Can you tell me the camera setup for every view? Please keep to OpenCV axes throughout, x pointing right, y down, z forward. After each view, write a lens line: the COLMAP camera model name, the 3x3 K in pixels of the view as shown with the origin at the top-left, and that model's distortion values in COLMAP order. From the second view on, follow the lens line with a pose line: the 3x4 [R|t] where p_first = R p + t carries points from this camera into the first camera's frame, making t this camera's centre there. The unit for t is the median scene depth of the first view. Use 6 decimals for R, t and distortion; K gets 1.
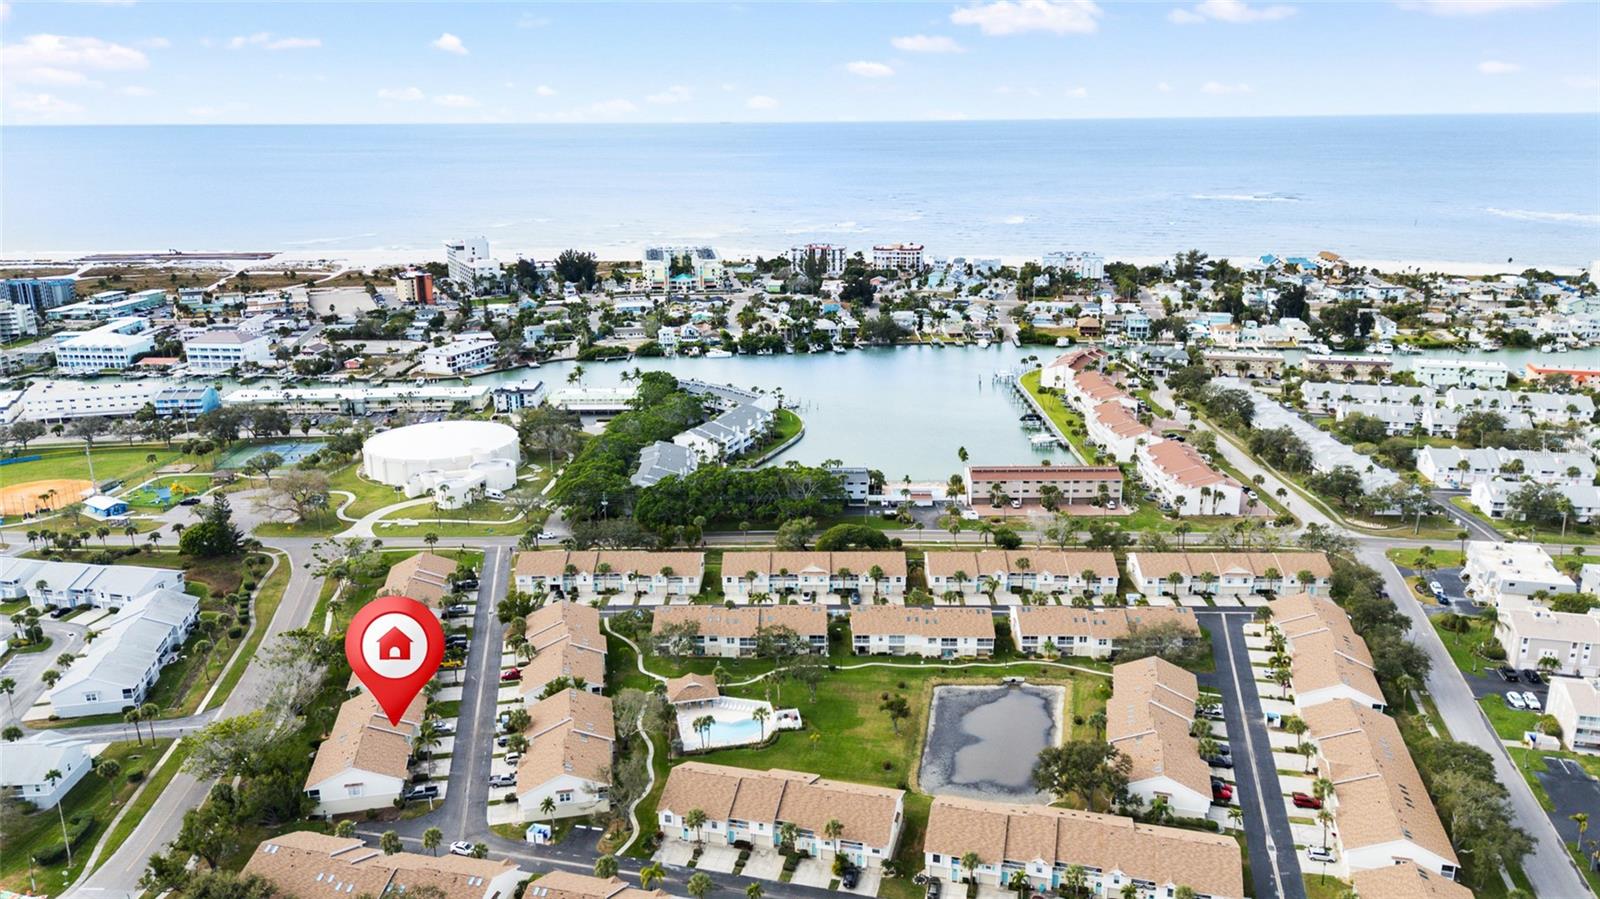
lens RADIAL K [[1155.2, 0, 800.0], [0, 1155.2, 449.5], [0, 0, 1]] dist [0.106846, -0.118463]
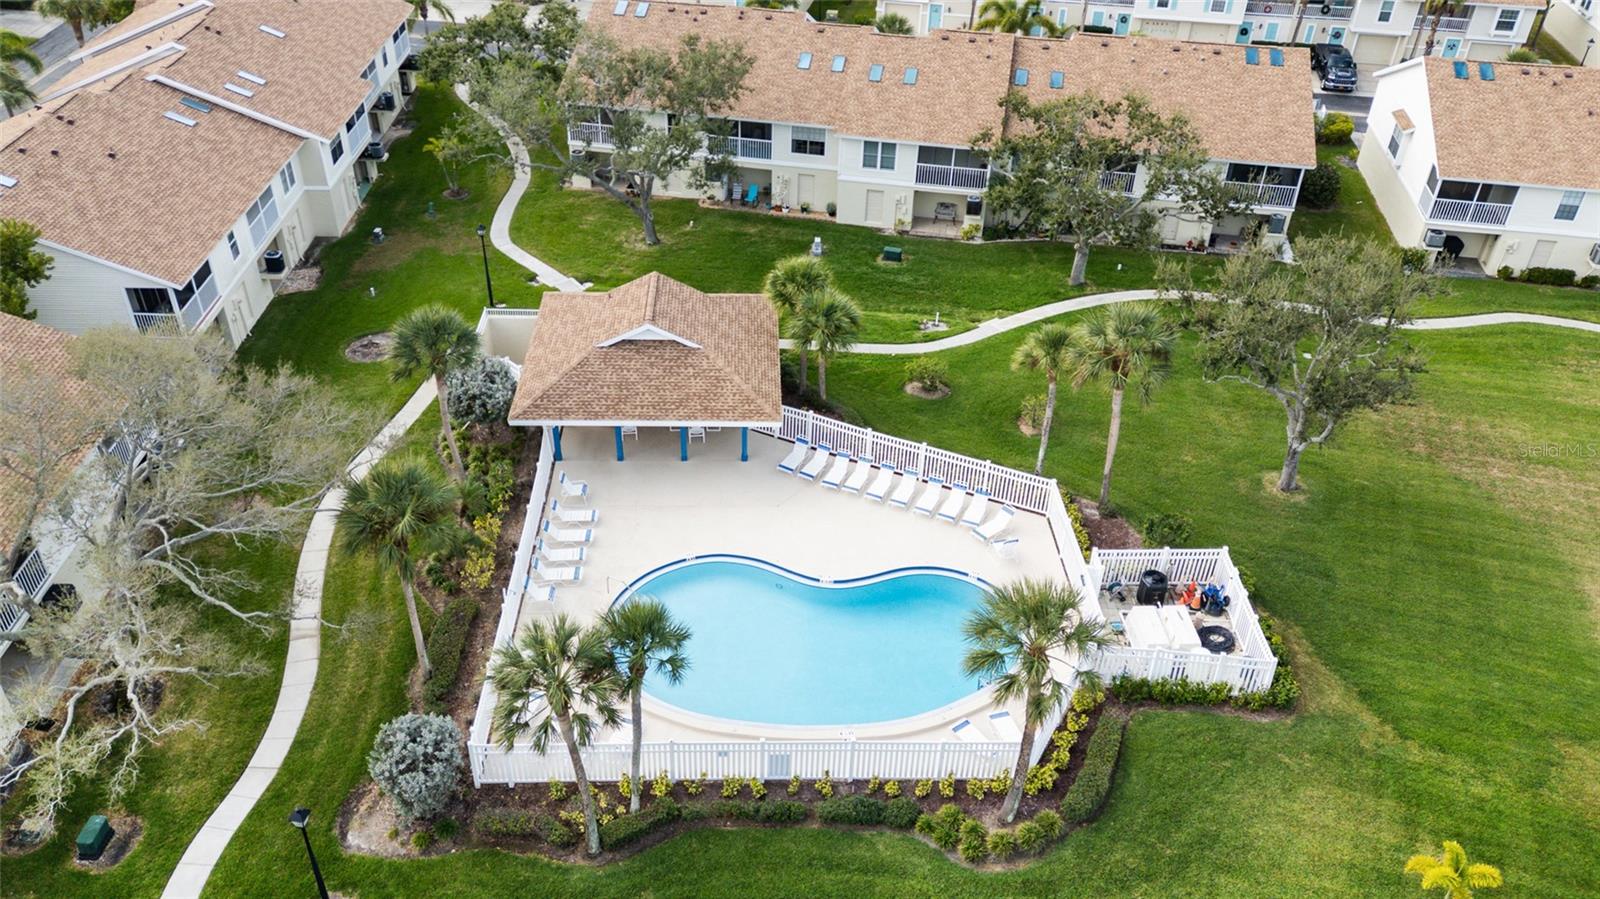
lens RADIAL K [[1210.9, 0, 800.0], [0, 1210.9, 449.5], [0, 0, 1]] dist [0.121110, -0.133157]
pose [[0.985797, 0.123906, -0.113363, -0.034962], [-0.080432, 0.940906, 0.328978, 0.122288], [0.147426, -0.315188, 0.937508, 0.648734]]
